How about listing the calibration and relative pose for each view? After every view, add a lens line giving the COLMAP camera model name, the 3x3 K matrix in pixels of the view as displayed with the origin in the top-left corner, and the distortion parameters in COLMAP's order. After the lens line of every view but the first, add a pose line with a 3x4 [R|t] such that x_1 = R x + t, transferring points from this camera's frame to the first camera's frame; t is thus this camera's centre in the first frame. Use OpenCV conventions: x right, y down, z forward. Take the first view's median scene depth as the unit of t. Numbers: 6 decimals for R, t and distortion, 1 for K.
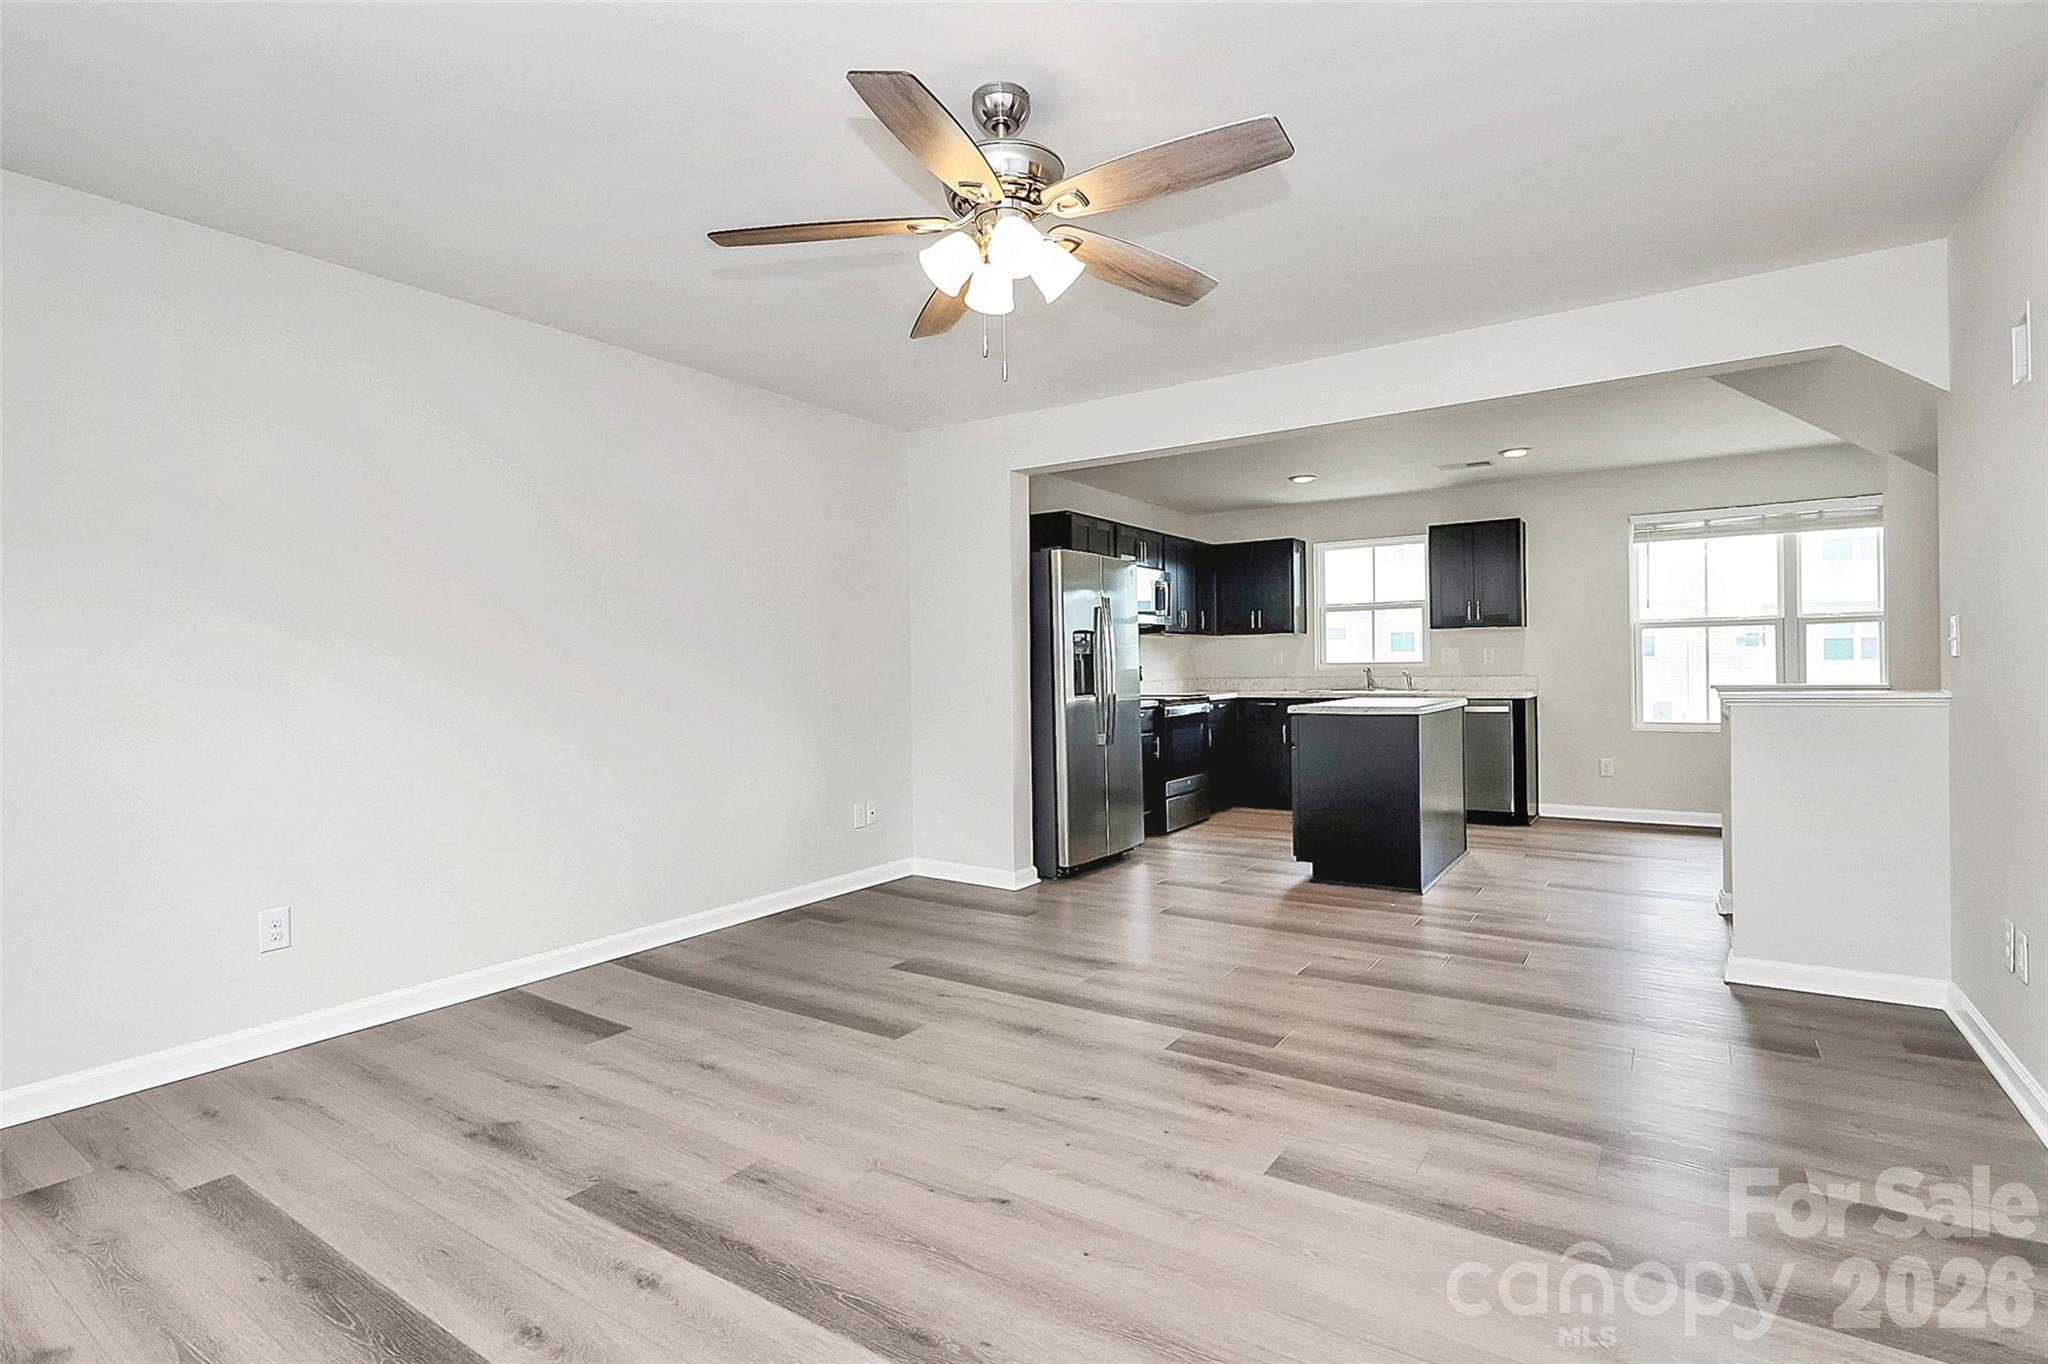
lens RADIAL K [[983.2, 0, 1018.6], [0, 983.2, 677.1], [0, 0, 1]] dist [0.028628, -0.000065]
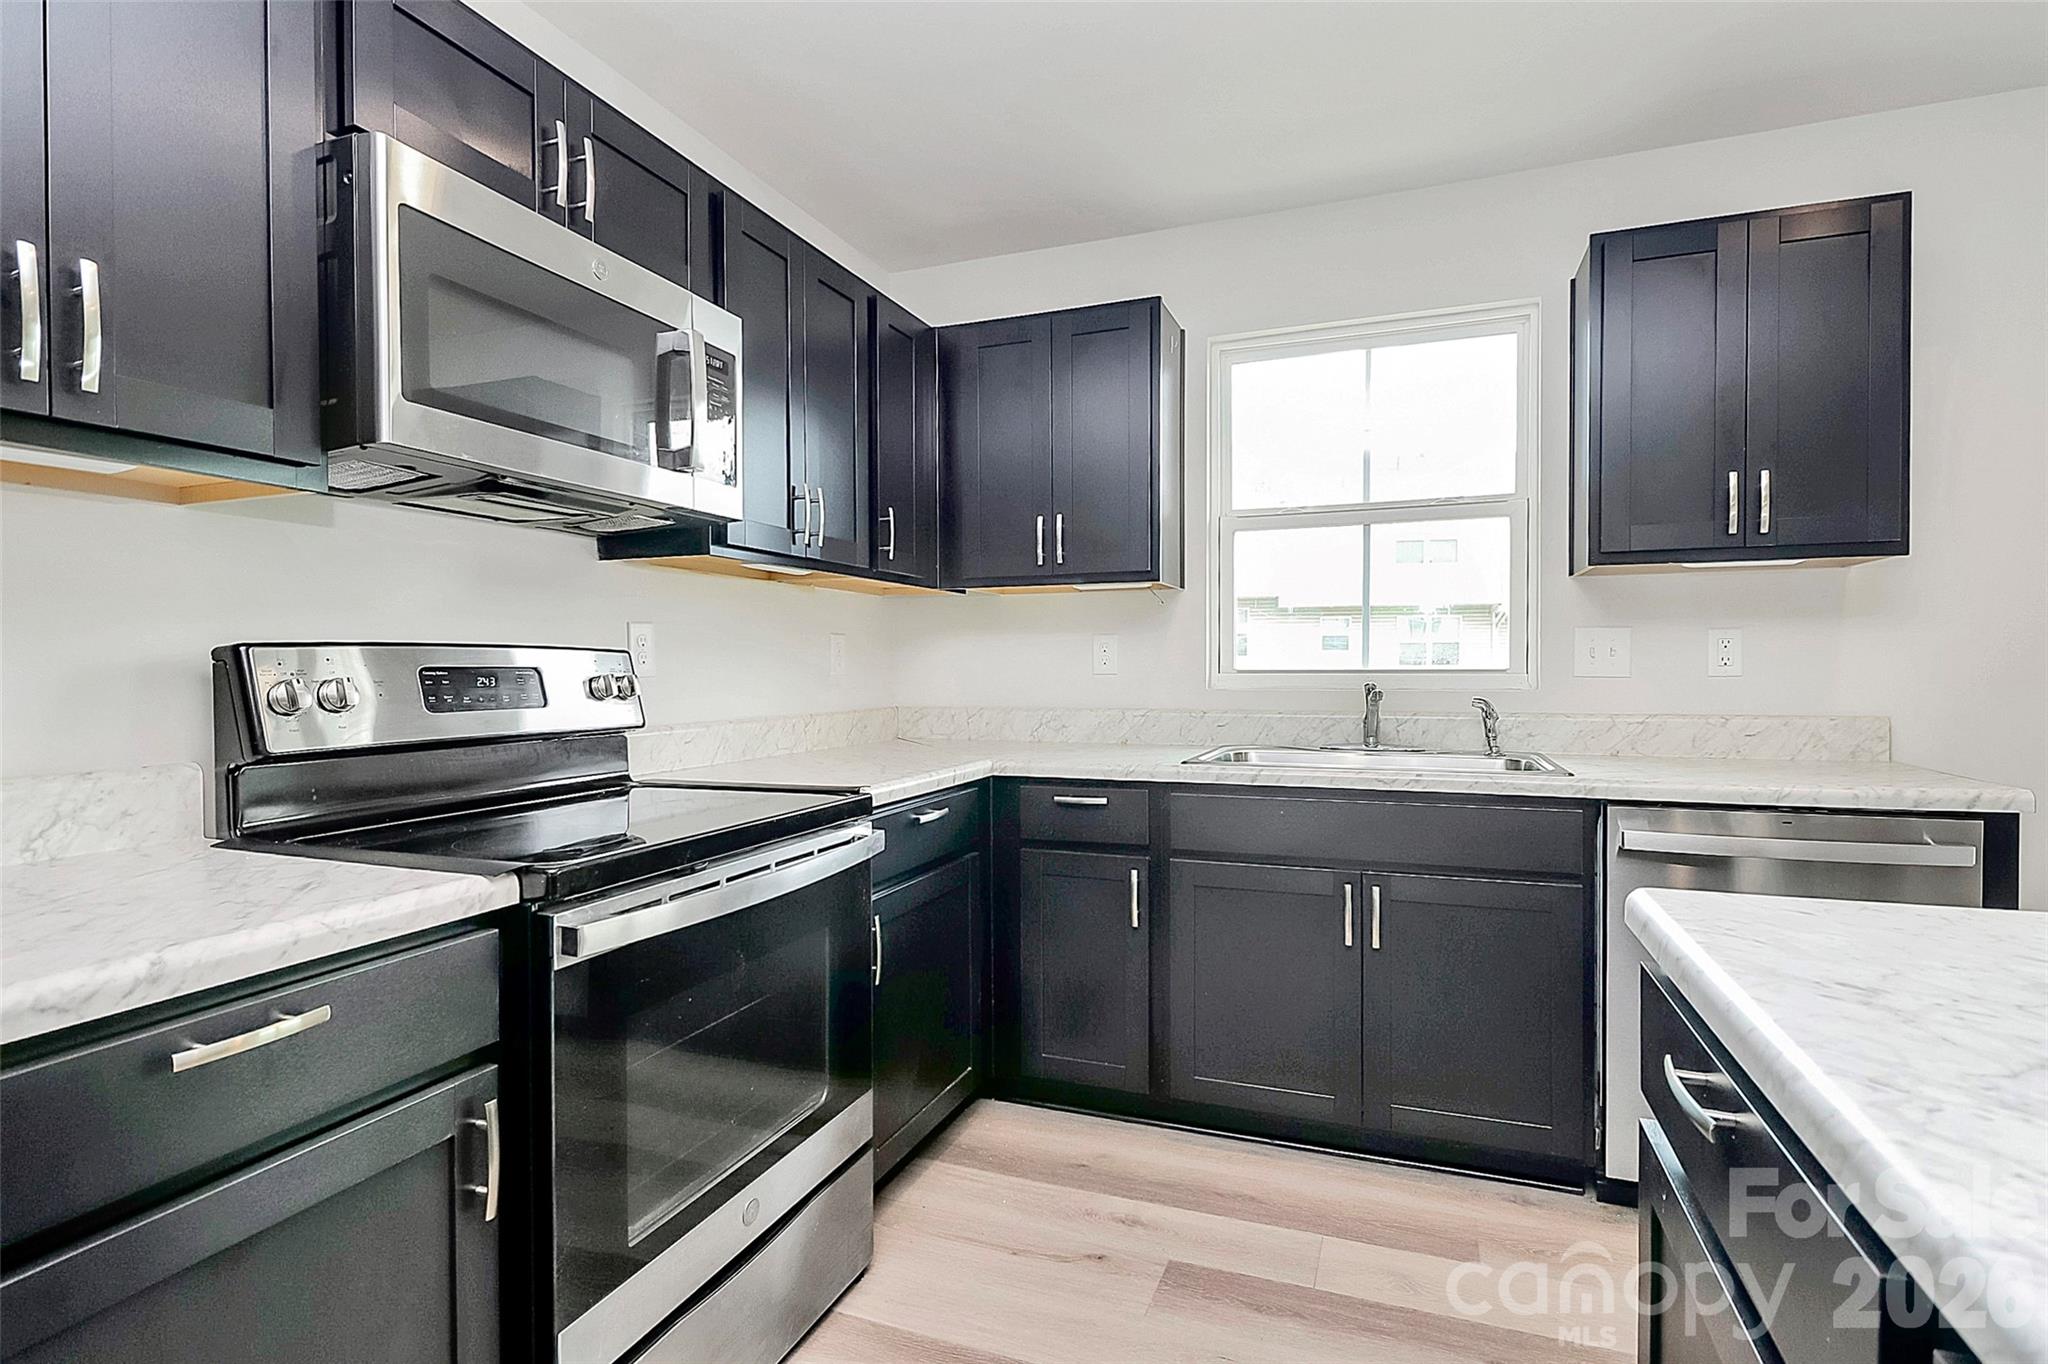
lens RADIAL K [[985.8, 0, 1026.8], [0, 985.8, 676.5], [0, 0, 1]] dist [-0.001287, -0.000382]
pose [[0.976979, 0.008132, 0.213181, 0.195863], [-0.007893, 0.999967, -0.001968, -0.012857], [-0.213190, 0.000240, 0.977011, 0.813220]]
